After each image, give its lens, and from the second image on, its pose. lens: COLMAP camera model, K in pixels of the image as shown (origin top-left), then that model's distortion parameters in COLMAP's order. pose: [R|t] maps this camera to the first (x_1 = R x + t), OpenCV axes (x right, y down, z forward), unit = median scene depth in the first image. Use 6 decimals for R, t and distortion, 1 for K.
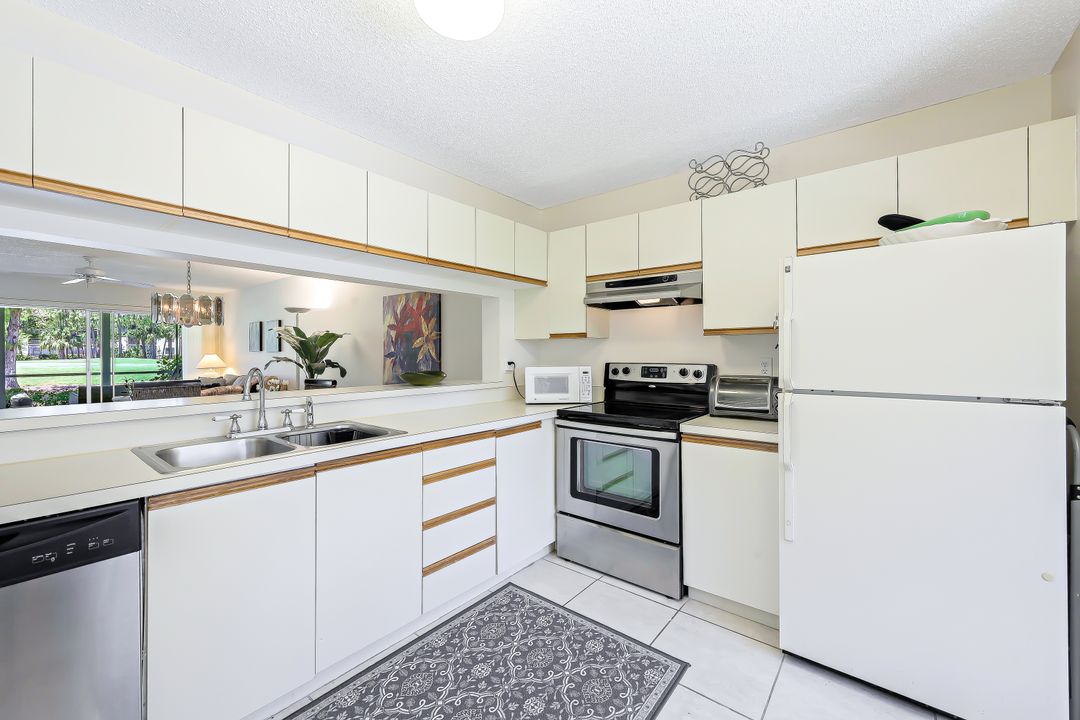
lens RADIAL K [[435.9, 0, 536.4], [0, 435.9, 355.2], [0, 0, 1]] dist [-0.001107, -0.000026]
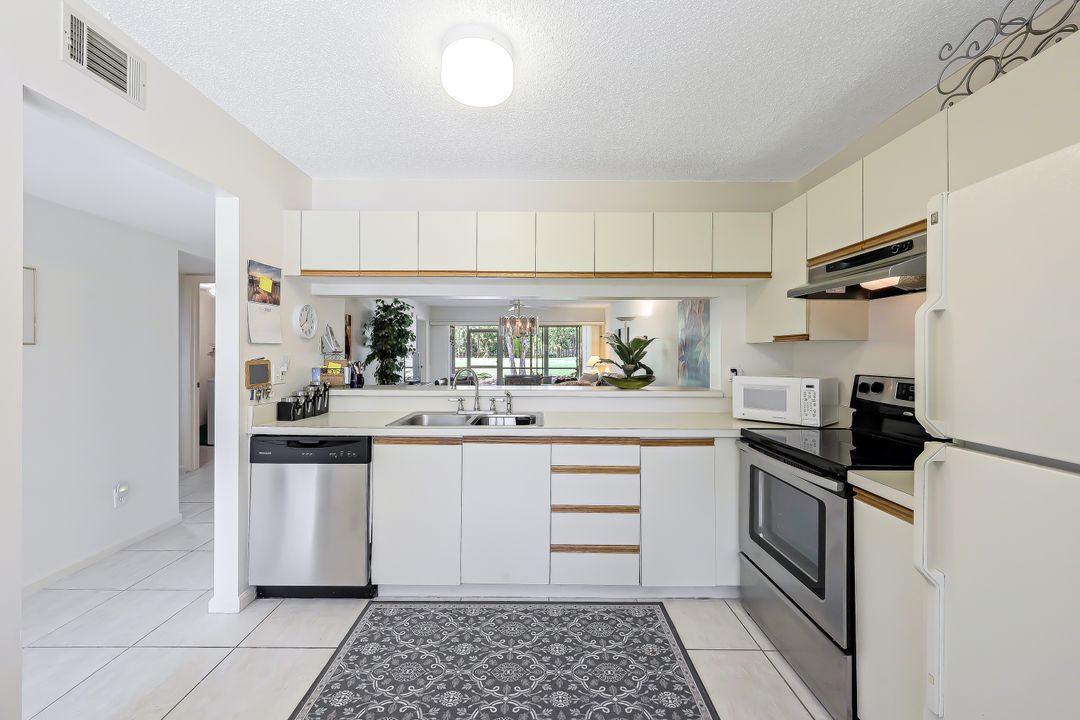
lens RADIAL K [[435.9, 0, 536.4], [0, 435.9, 355.2], [0, 0, 1]] dist [-0.001107, -0.000026]
pose [[0.628159, 0.006691, -0.778056, 0.398676], [-0.009042, 0.999958, 0.001300, -0.011308], [0.778032, 0.006218, 0.628194, 0.151968]]
